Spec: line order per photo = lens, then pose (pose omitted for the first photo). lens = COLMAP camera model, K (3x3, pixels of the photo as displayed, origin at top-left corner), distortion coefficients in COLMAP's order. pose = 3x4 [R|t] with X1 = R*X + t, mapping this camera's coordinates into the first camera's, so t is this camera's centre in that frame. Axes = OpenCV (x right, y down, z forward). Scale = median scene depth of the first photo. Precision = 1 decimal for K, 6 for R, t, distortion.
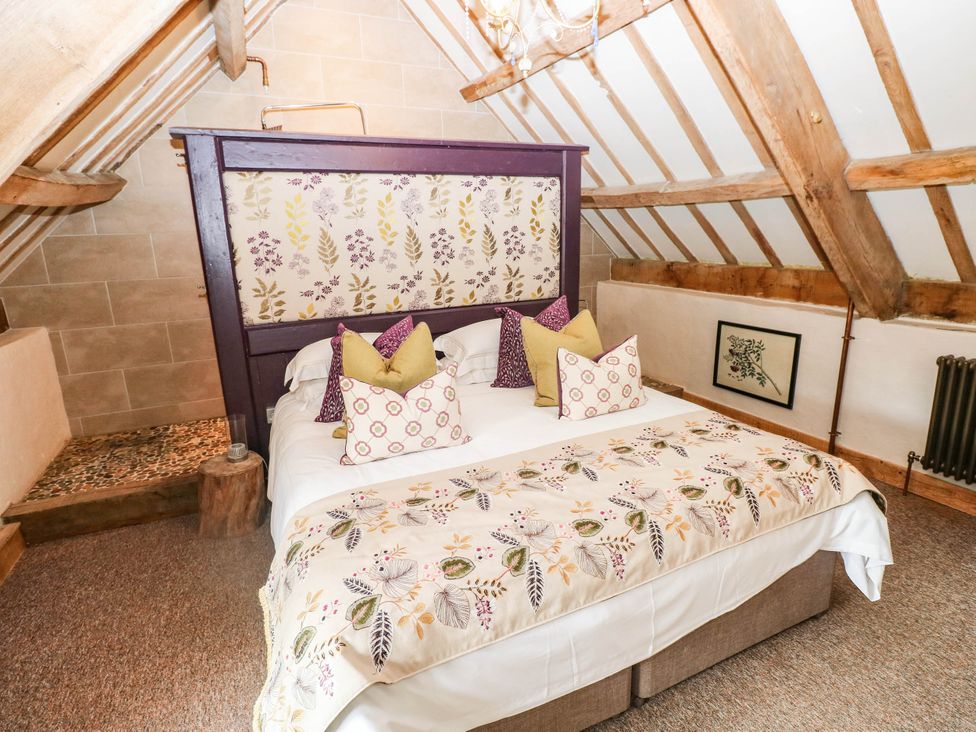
lens RADIAL K [[519.7, 0, 490.3], [0, 519.7, 362.8], [0, 0, 1]] dist [0.003903, -0.014531]
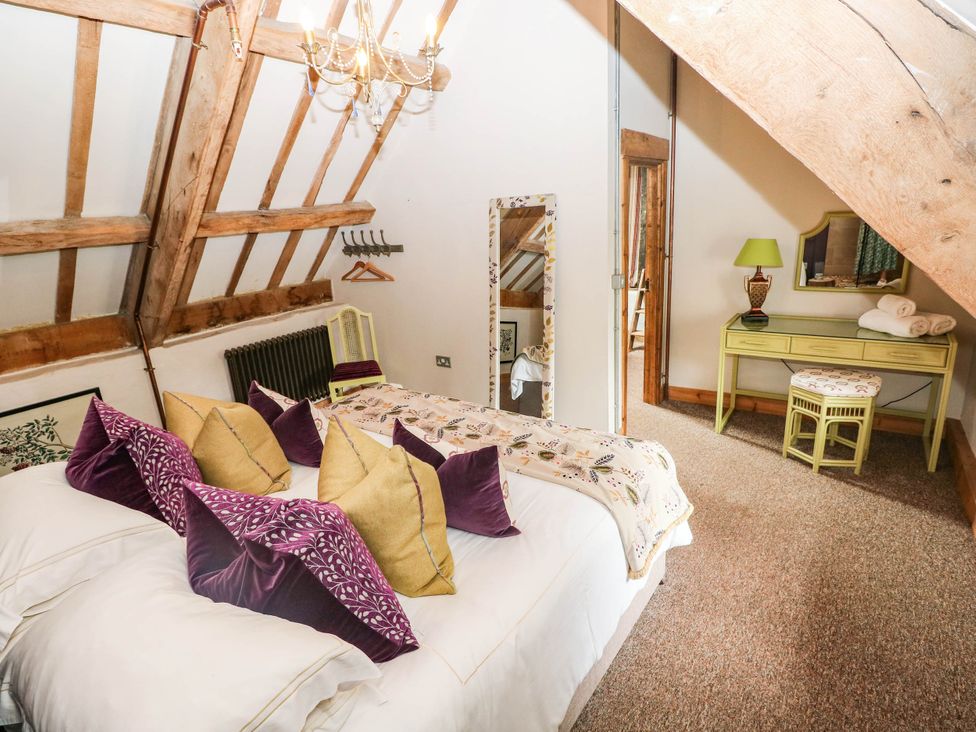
lens RADIAL K [[519.7, 0, 490.3], [0, 519.7, 362.8], [0, 0, 1]] dist [0.003903, -0.014531]
pose [[-0.488276, -0.187042, 0.852409, -0.563398], [0.291607, 0.885649, 0.361373, -0.227201], [-0.822528, 0.425018, -0.377899, 0.737947]]
